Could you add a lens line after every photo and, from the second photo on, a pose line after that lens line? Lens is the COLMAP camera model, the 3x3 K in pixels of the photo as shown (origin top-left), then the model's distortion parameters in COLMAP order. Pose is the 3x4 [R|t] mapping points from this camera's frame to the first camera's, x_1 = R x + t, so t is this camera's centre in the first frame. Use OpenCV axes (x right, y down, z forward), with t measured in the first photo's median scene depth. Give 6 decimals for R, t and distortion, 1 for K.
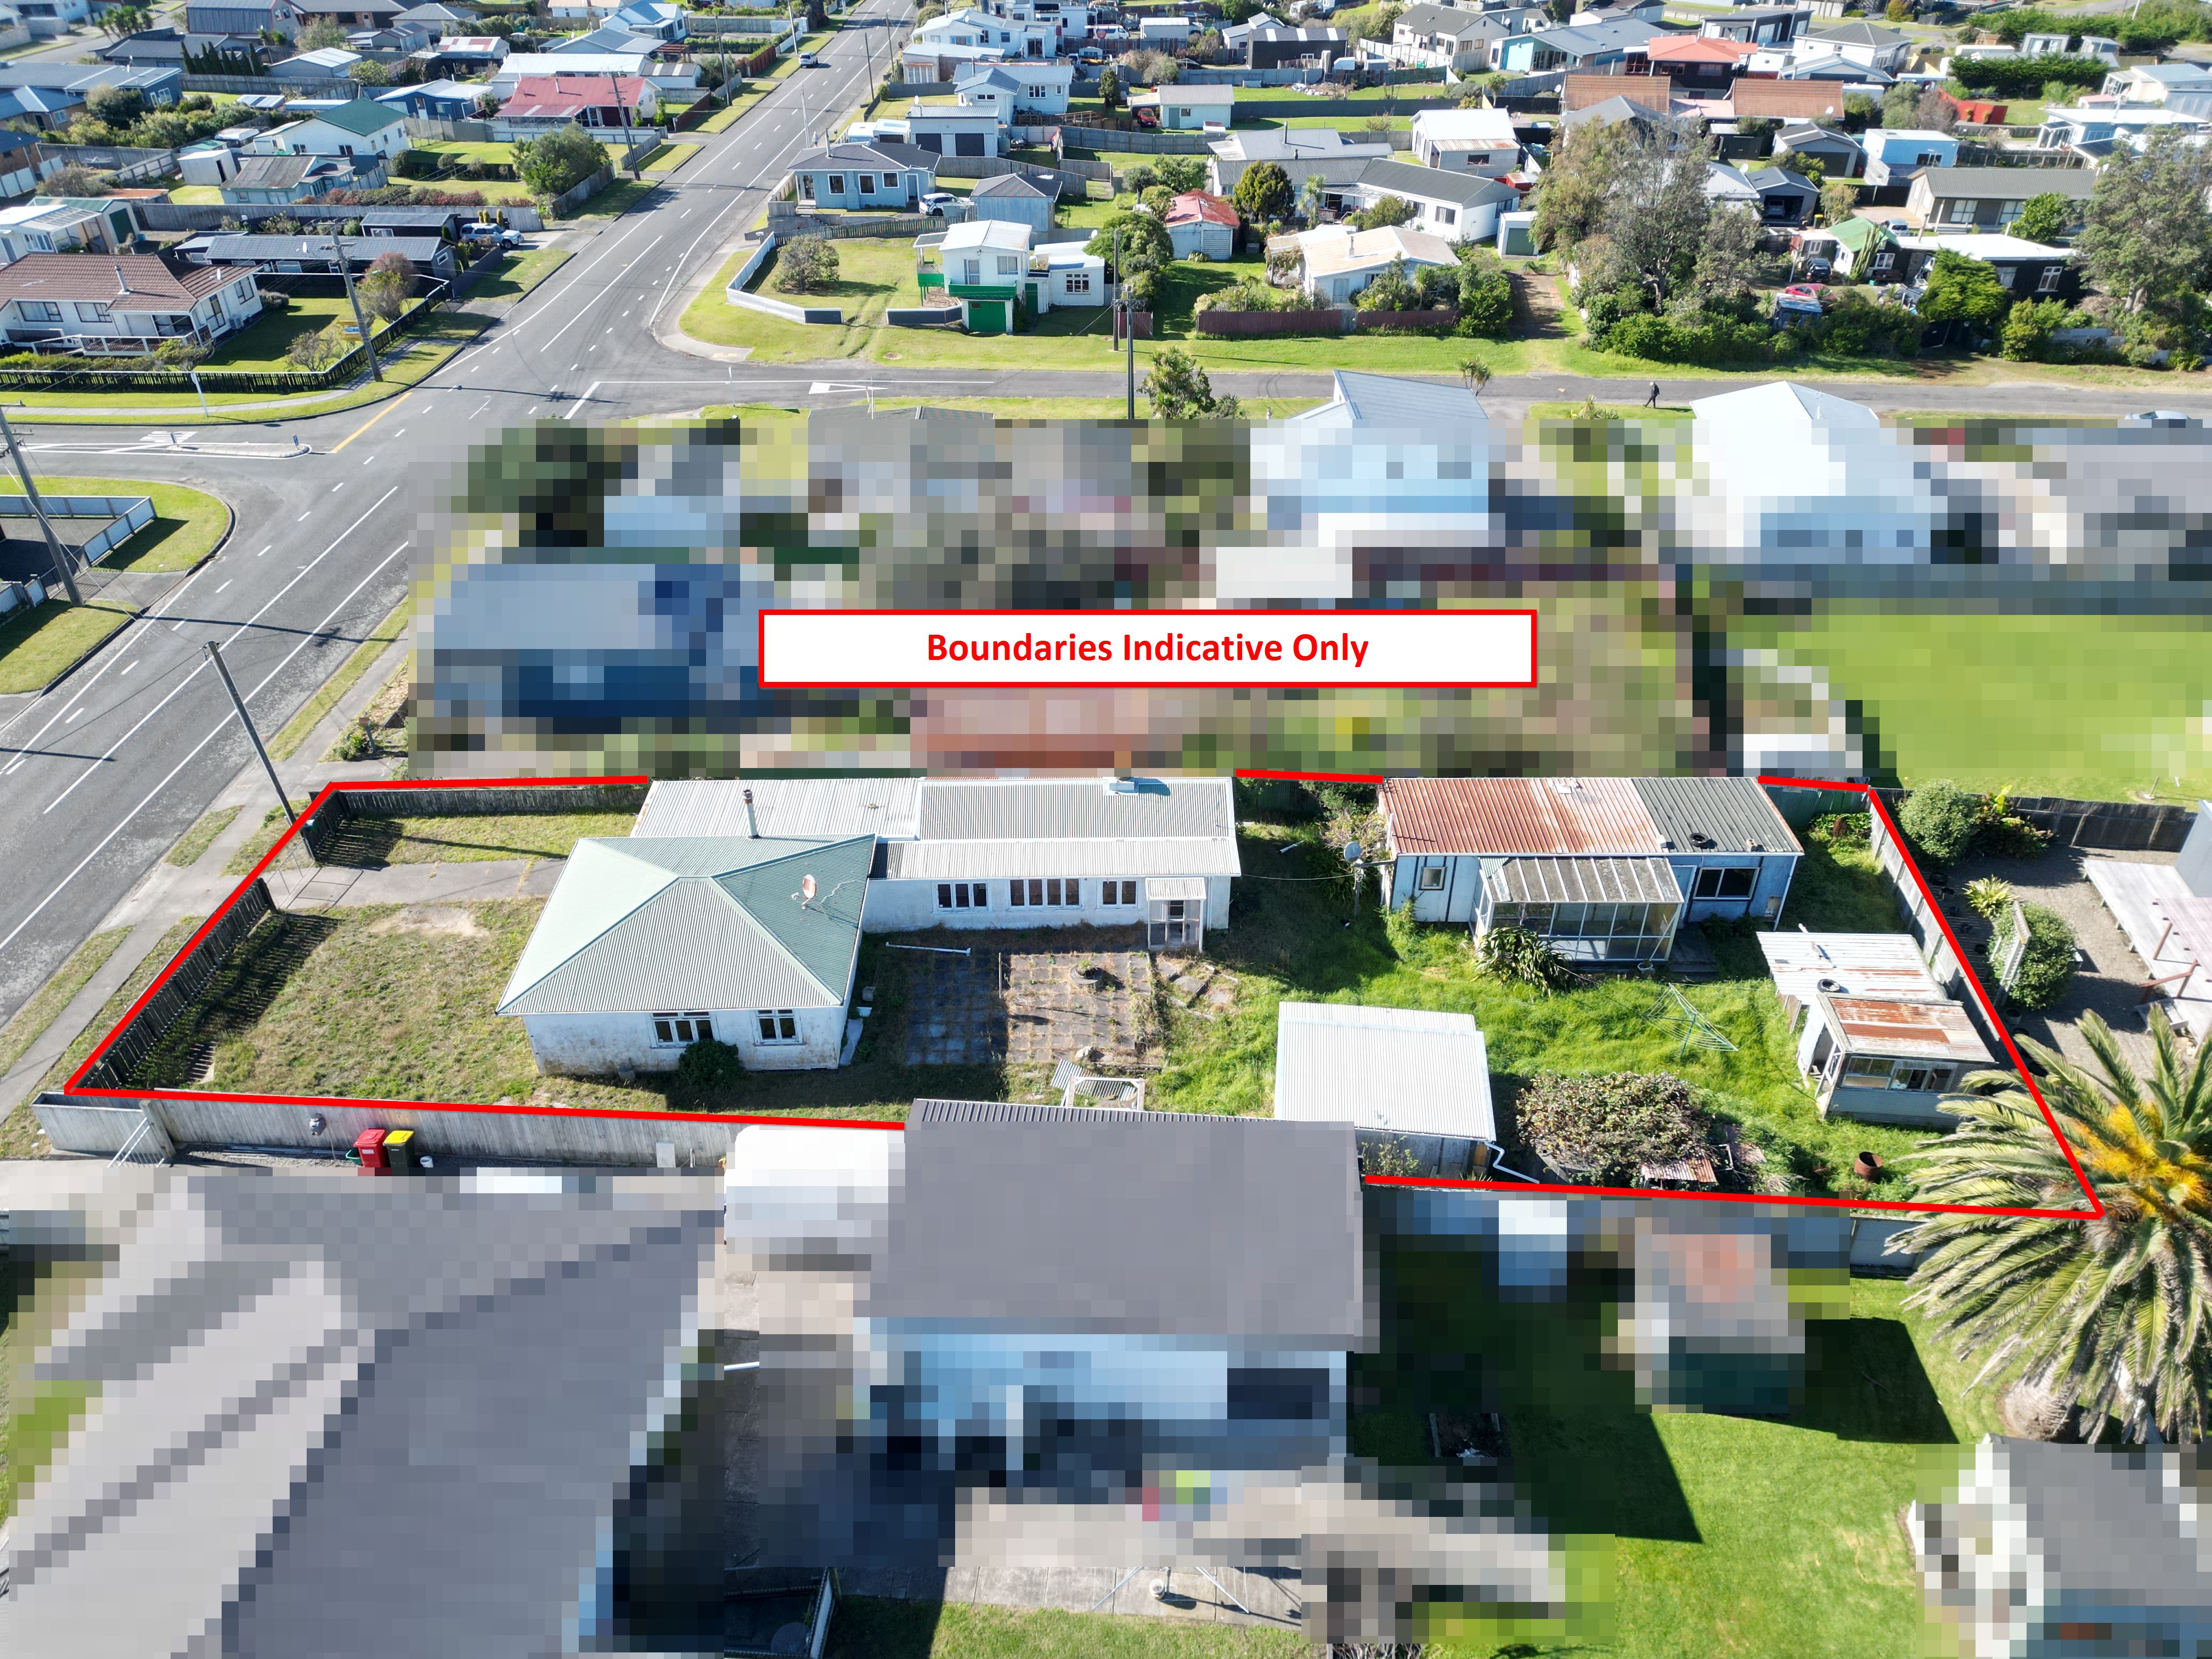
lens RADIAL K [[1542.2, 0, 1106.0], [0, 1542.2, 829.5], [0, 0, 1]] dist [0.090876, -0.091660]
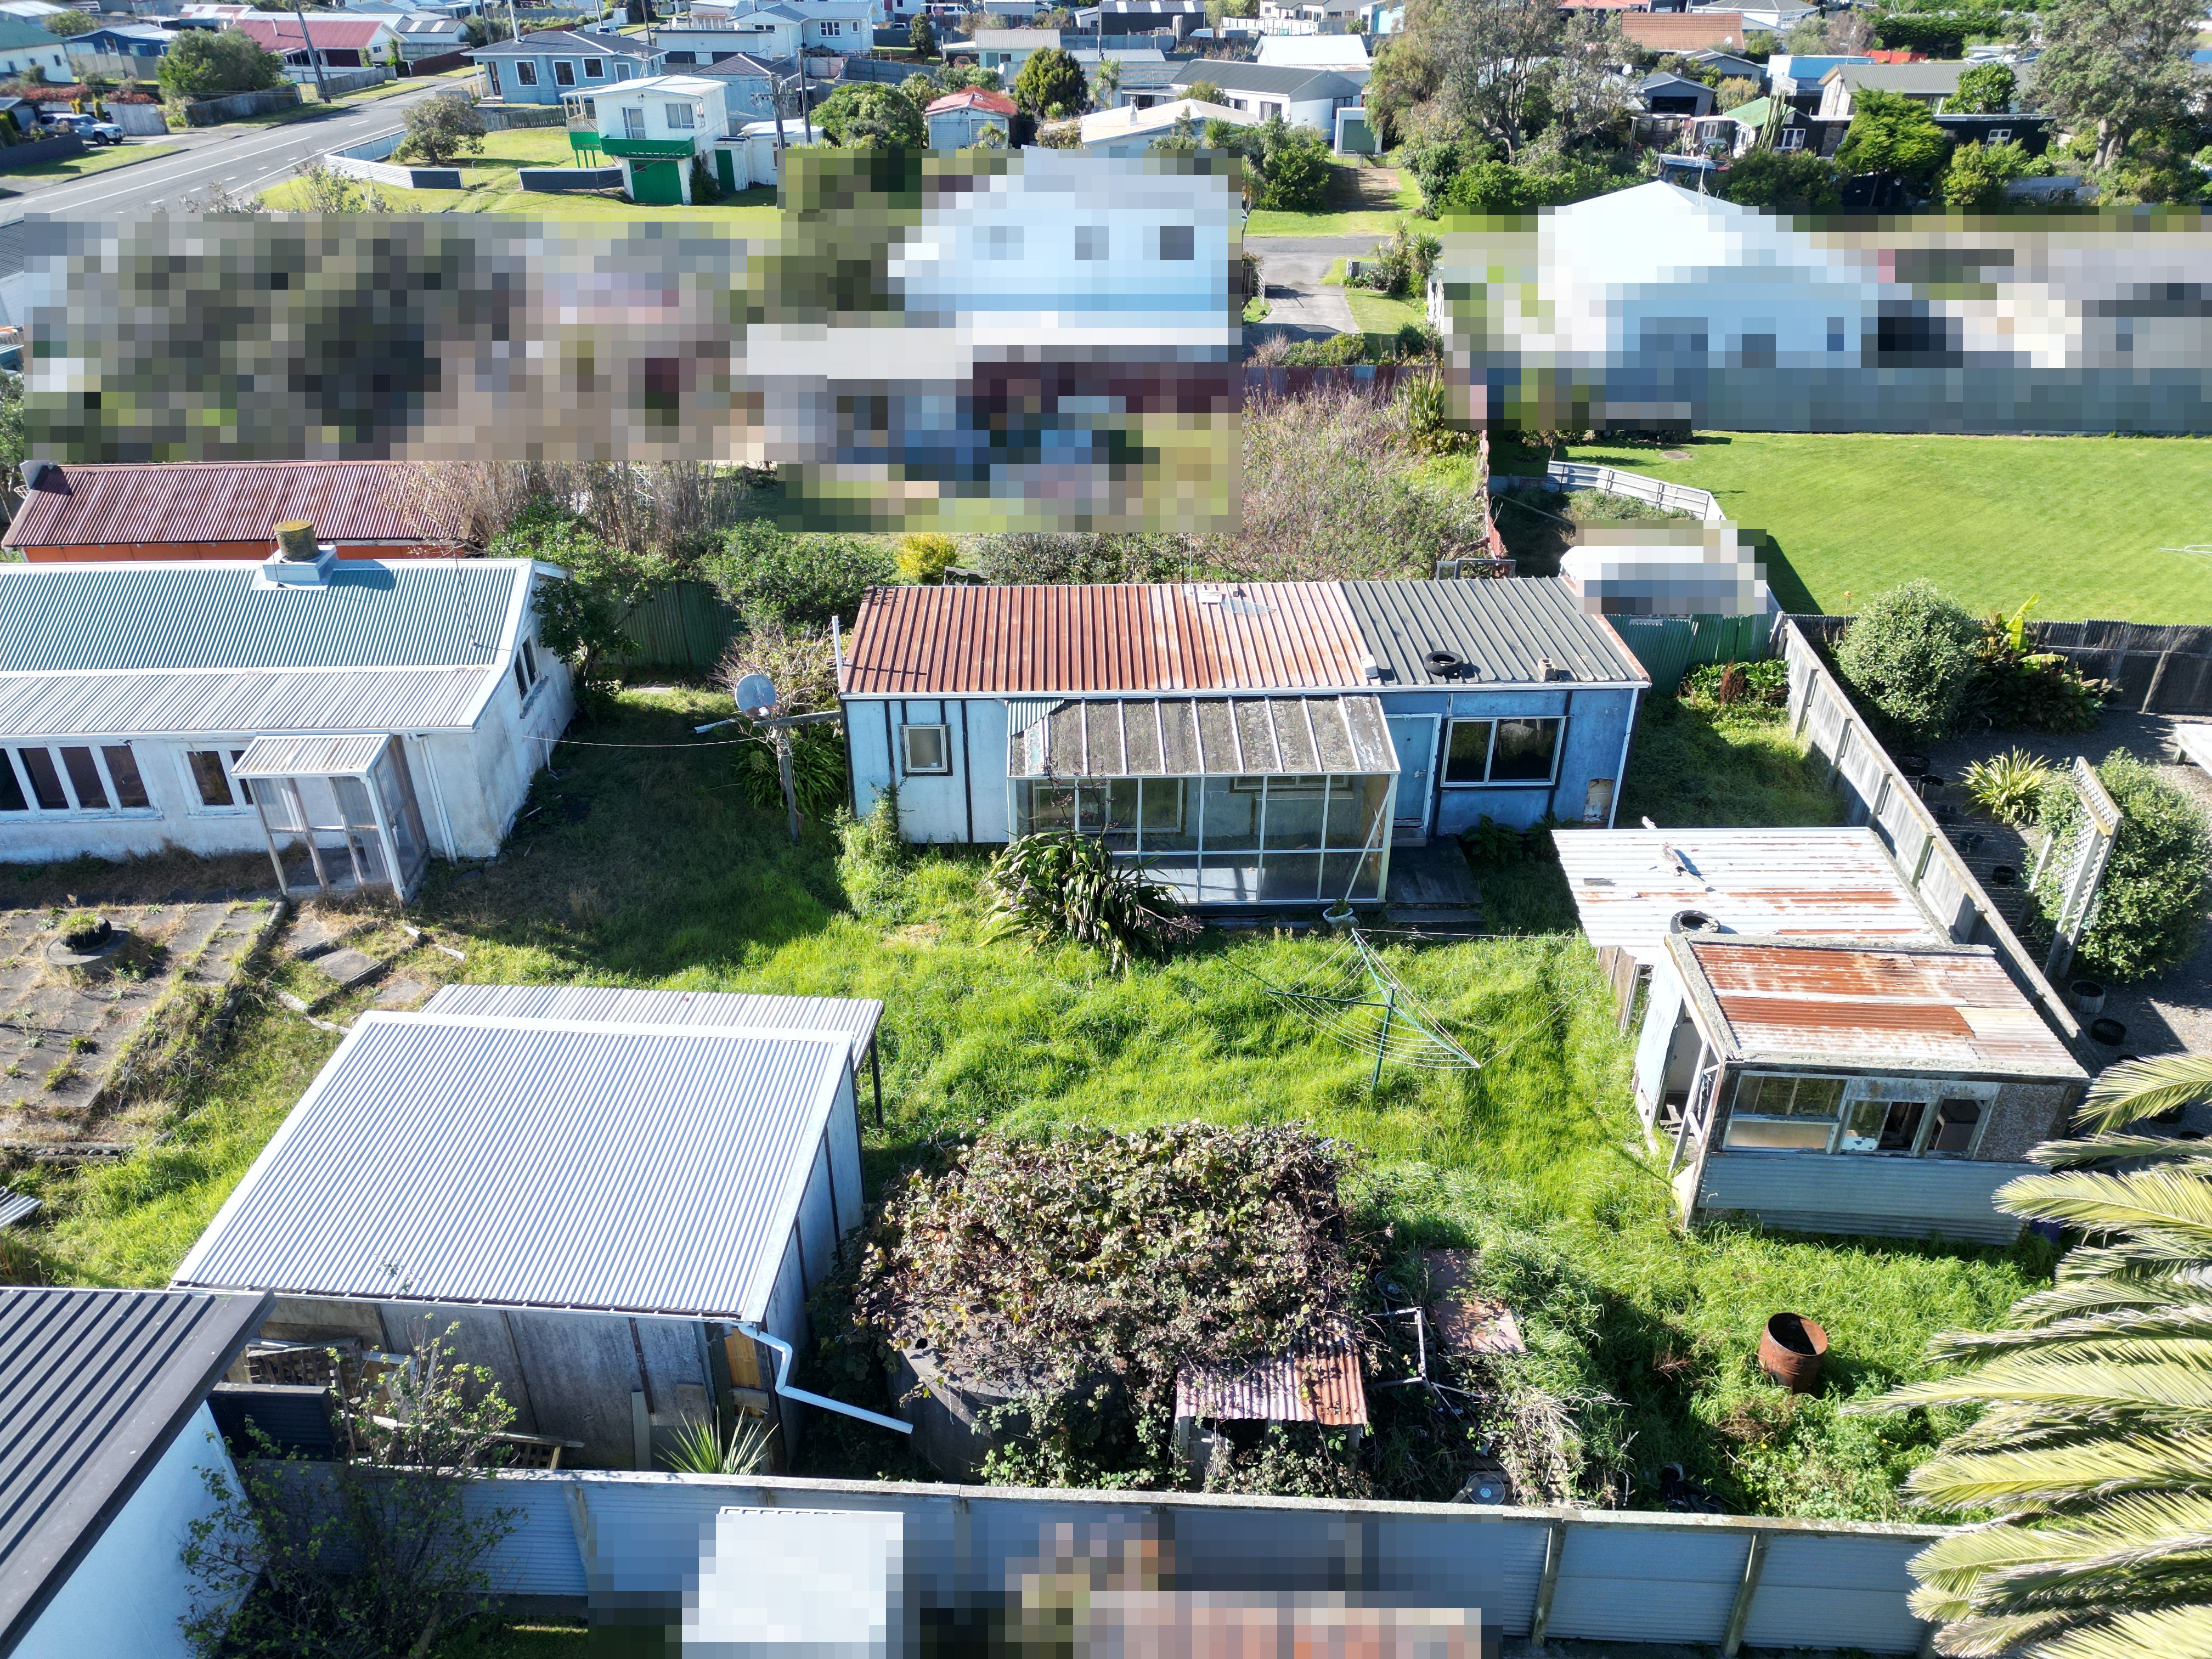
lens RADIAL K [[1527.8, 0, 1109.8], [0, 1527.8, 833.3], [0, 0, 1]] dist [0.100843, -0.108564]
pose [[0.999495, -0.013903, 0.028583, 0.265584], [0.015581, 0.998115, -0.059358, 0.091900], [-0.027704, 0.059773, 0.997827, 0.528672]]
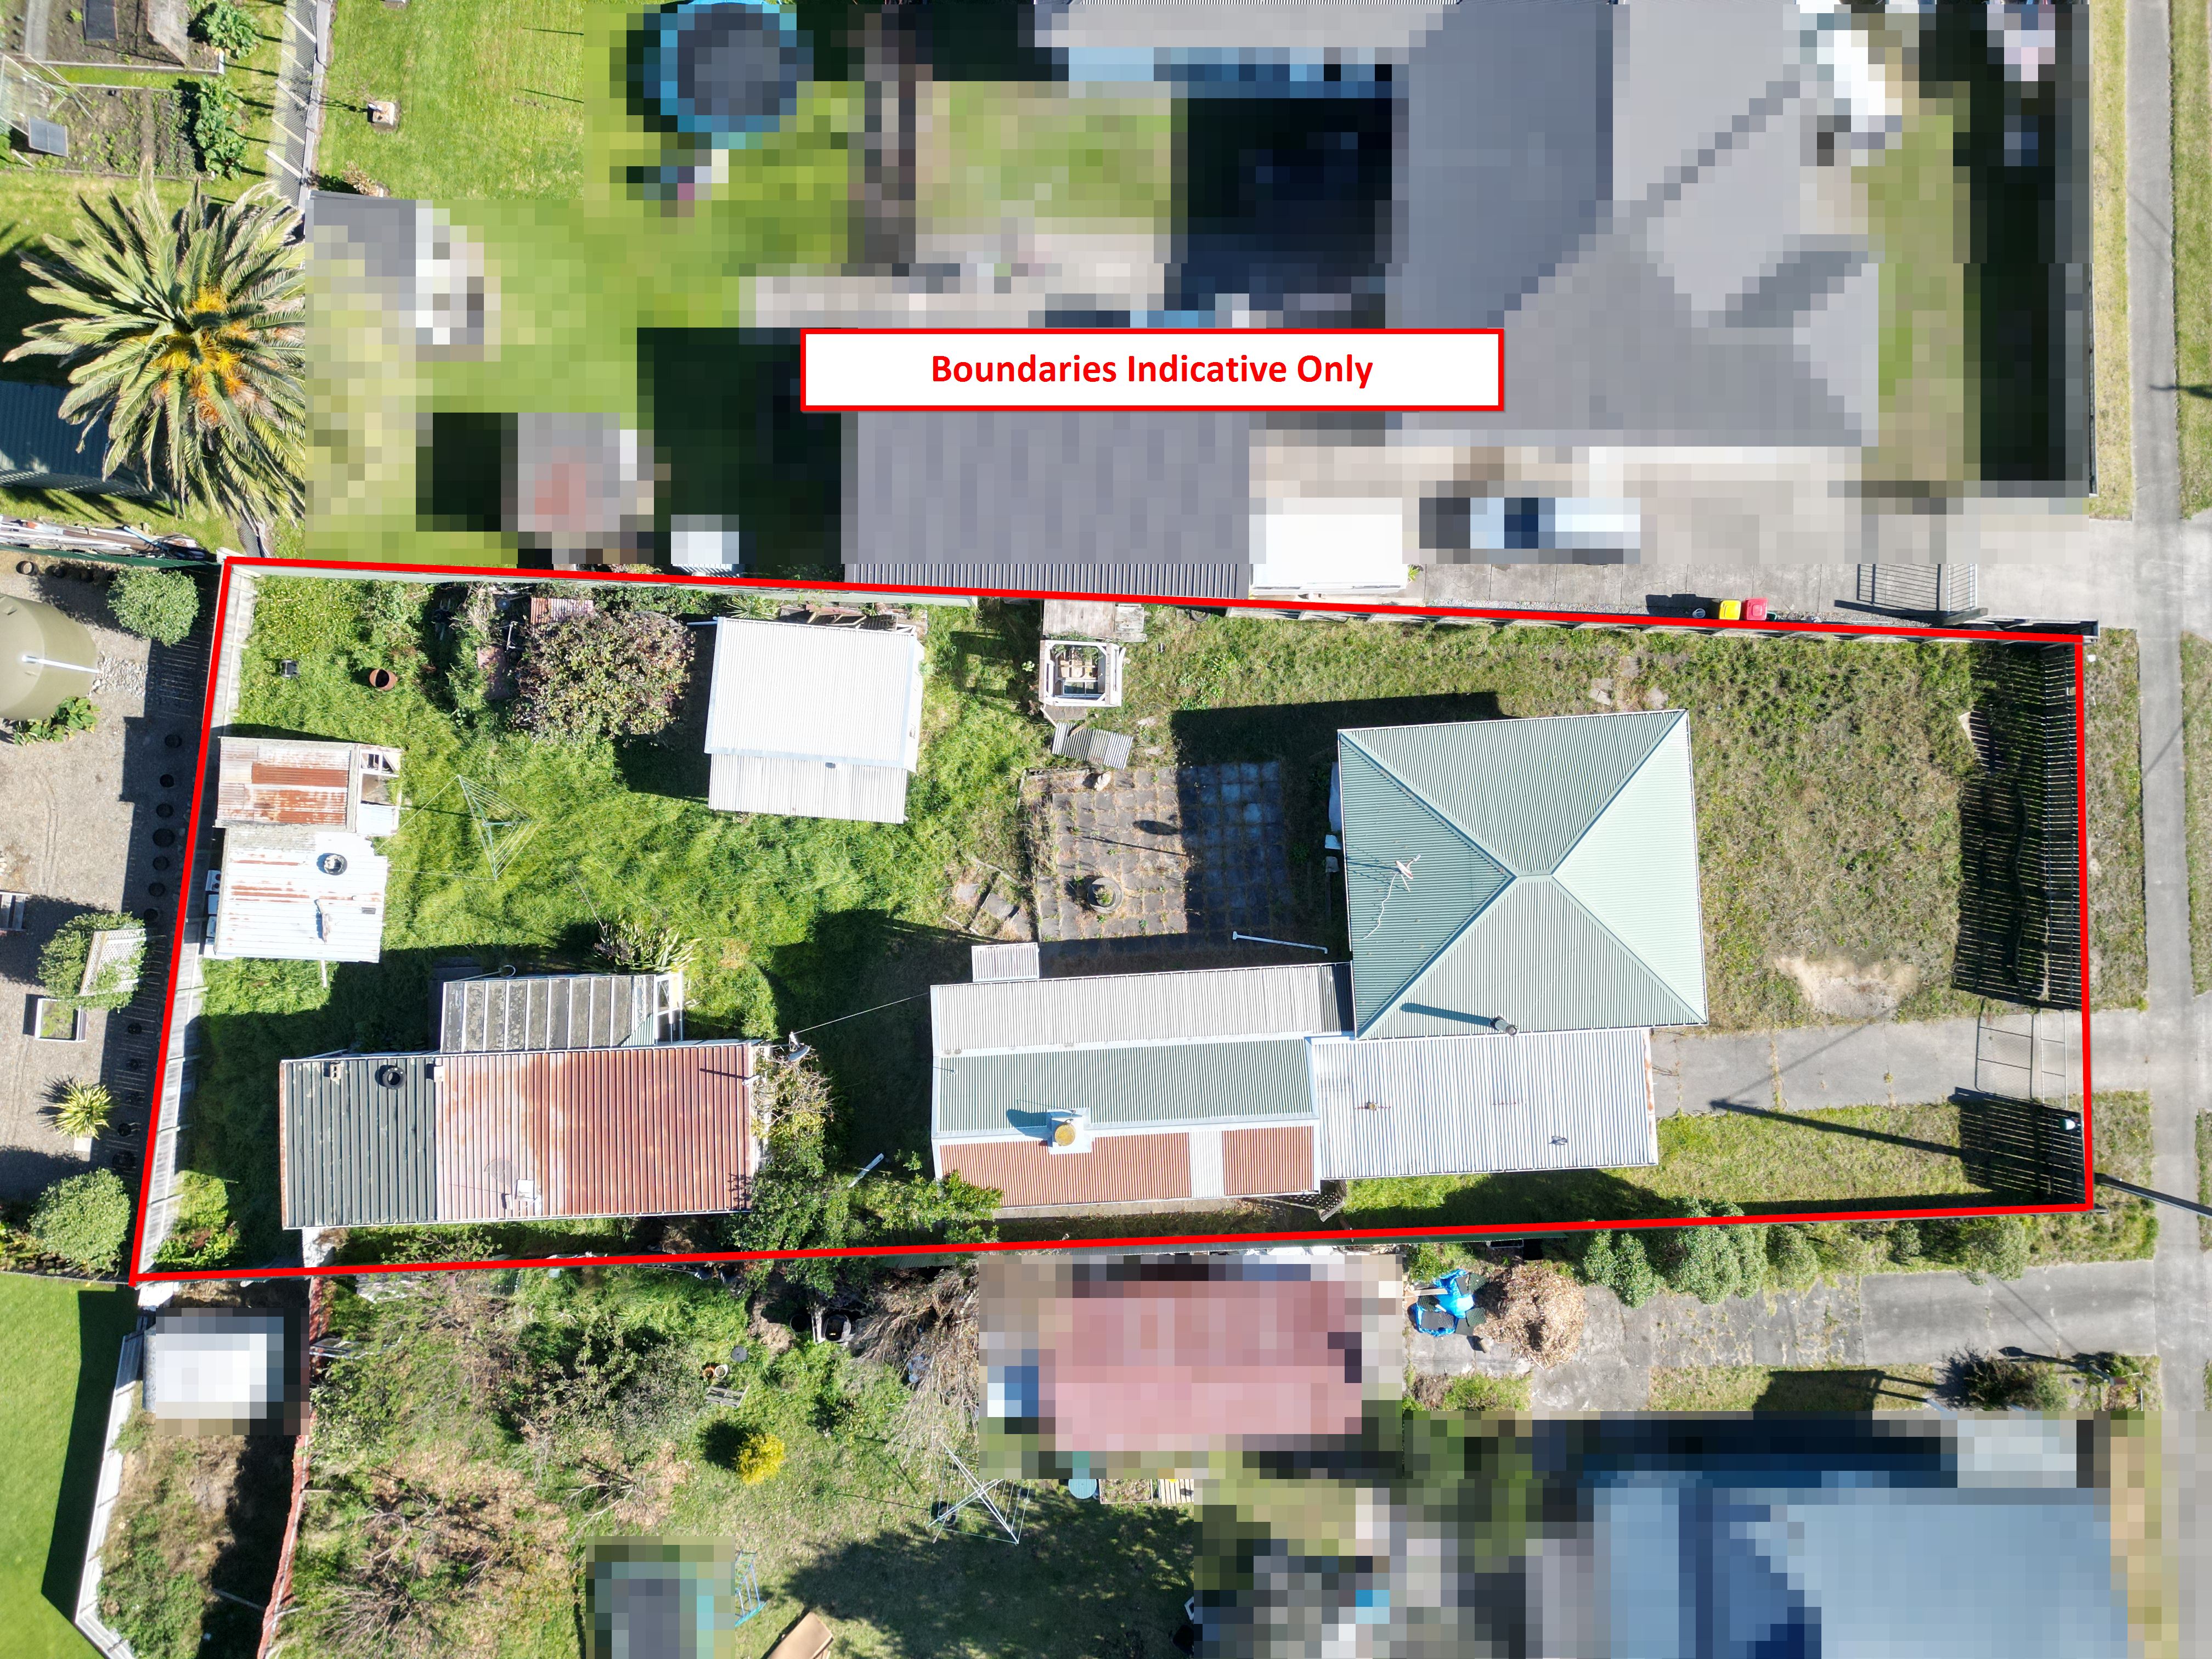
lens RADIAL K [[1527.8, 0, 1109.8], [0, 1527.8, 833.3], [0, 0, 1]] dist [0.100843, -0.108564]
pose [[-0.999219, 0.034170, 0.019853, -0.035003], [-0.001545, -0.535762, 0.844368, -0.662865], [0.039488, 0.843678, 0.535396, 0.458333]]
